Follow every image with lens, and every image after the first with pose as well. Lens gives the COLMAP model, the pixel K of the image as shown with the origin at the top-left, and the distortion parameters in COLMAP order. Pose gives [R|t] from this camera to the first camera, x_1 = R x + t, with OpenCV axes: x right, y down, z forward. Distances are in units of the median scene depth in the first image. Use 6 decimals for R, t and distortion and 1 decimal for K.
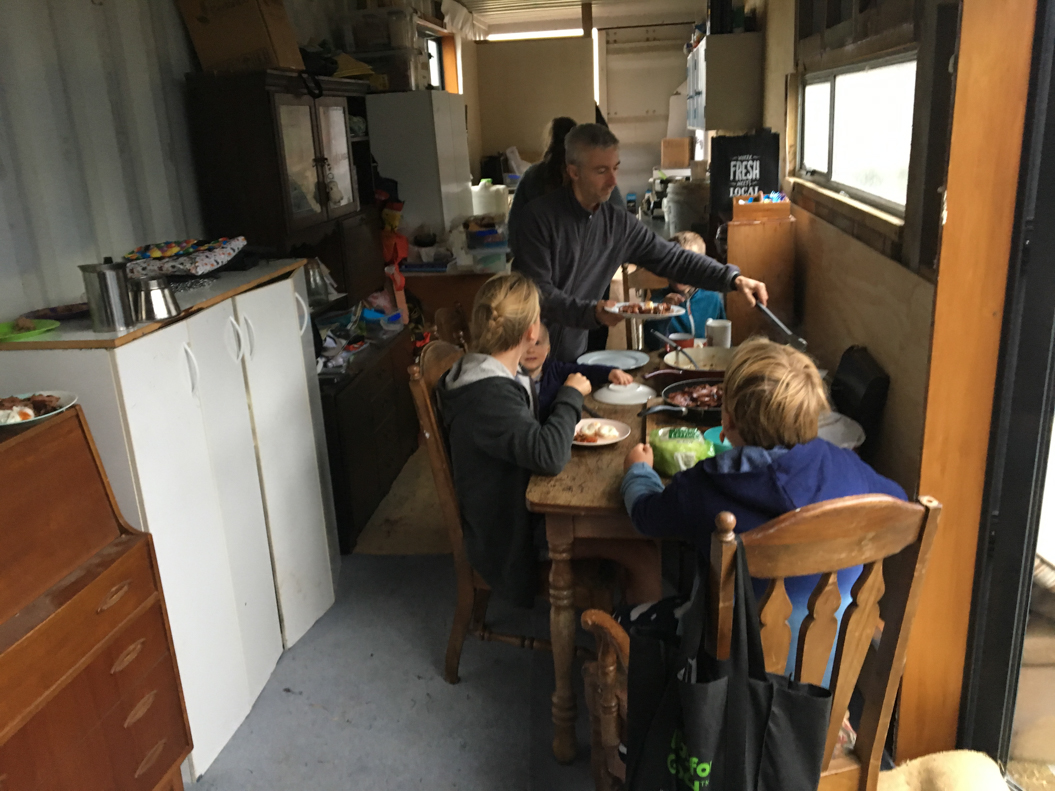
lens RADIAL K [[893.6, 0, 540.7], [0, 893.6, 395.1], [0, 0, 1]] dist [0.162450, -0.253812]
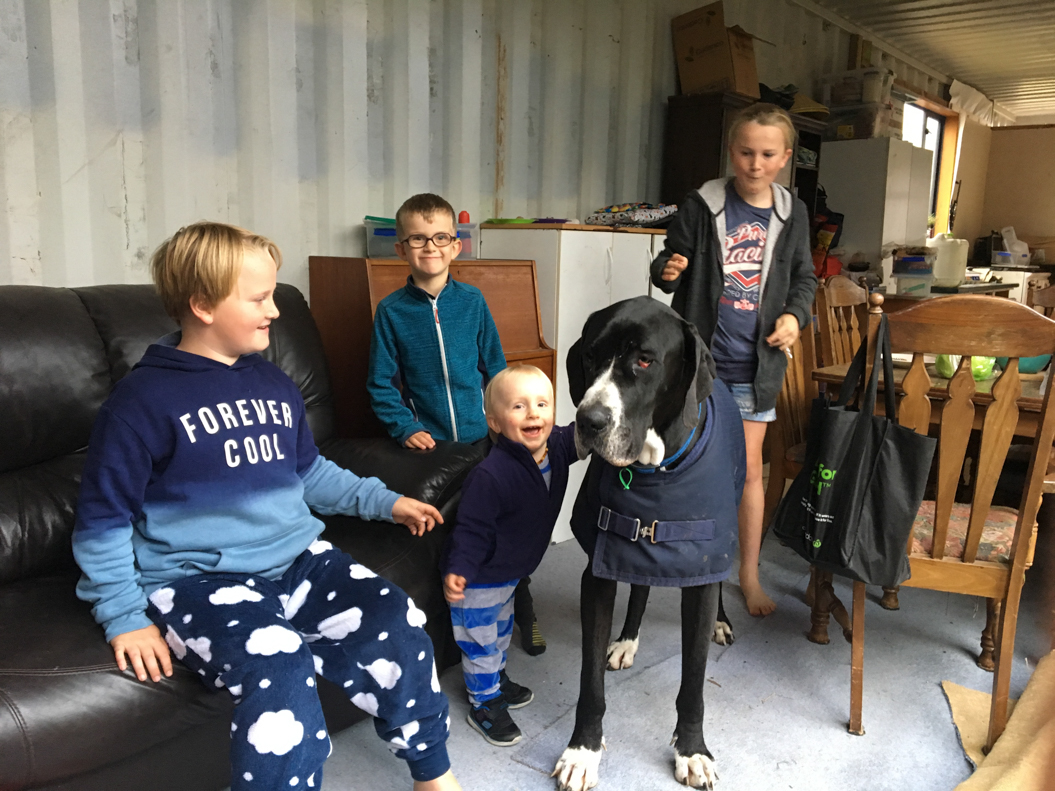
lens RADIAL K [[893.6, 0, 540.7], [0, 893.6, 395.1], [0, 0, 1]] dist [0.162450, -0.253812]
pose [[0.838866, 0.156158, -0.521459, 0.265009], [-0.221304, 0.973062, -0.064612, 0.245762], [0.497322, 0.169602, 0.850827, -0.217208]]
